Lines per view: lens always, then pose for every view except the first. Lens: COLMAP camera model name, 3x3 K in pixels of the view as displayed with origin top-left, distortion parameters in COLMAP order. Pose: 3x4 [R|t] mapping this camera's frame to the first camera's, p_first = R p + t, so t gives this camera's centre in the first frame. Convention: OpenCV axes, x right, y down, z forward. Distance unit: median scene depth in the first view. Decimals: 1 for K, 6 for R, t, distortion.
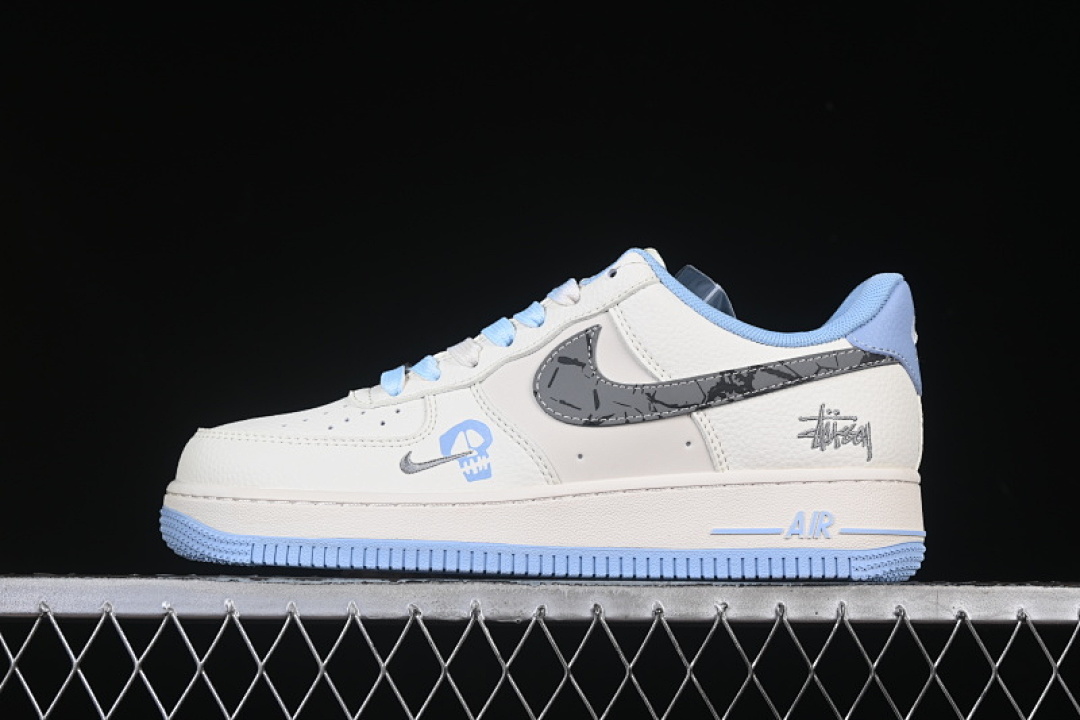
lens RADIAL K [[2321.1, 0, 540.0], [0, 2321.1, 360.0], [0, 0, 1]] dist [0.058027, 0.089714]
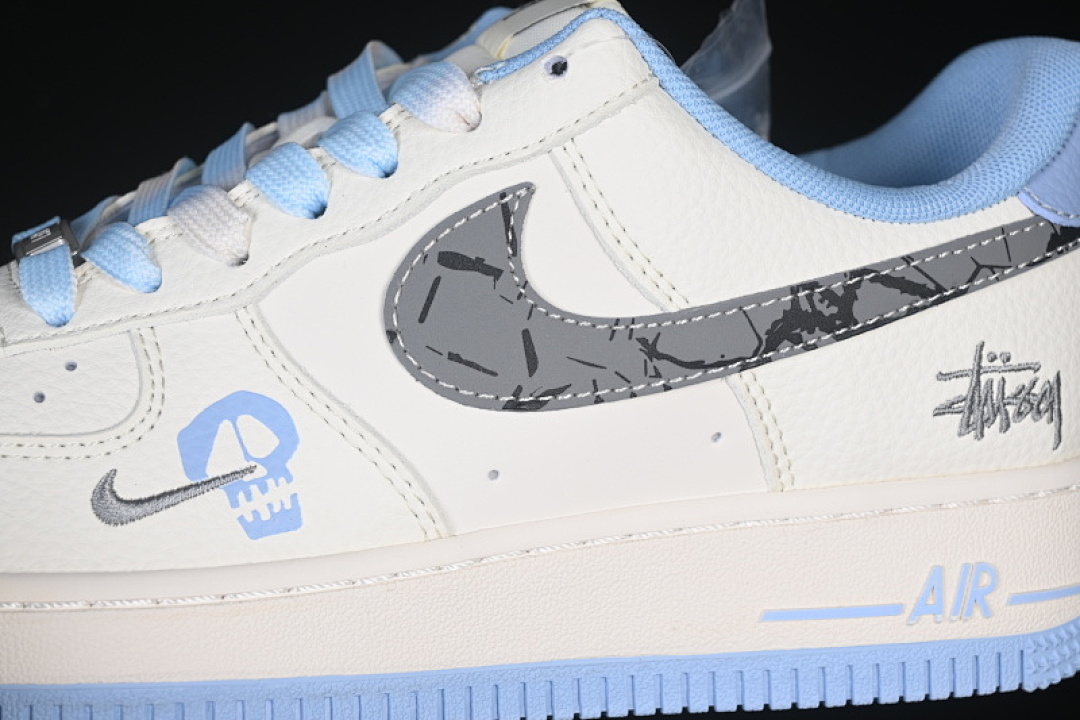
lens RADIAL K [[2321.1, 0, 540.0], [0, 2321.1, 360.0], [0, 0, 1]] dist [0.058027, 0.089714]
pose [[0.966357, -0.038300, 0.254337, -0.090115], [-0.021845, 0.973057, 0.229529, -0.086430], [-0.256275, -0.227363, 0.939484, 0.567439]]
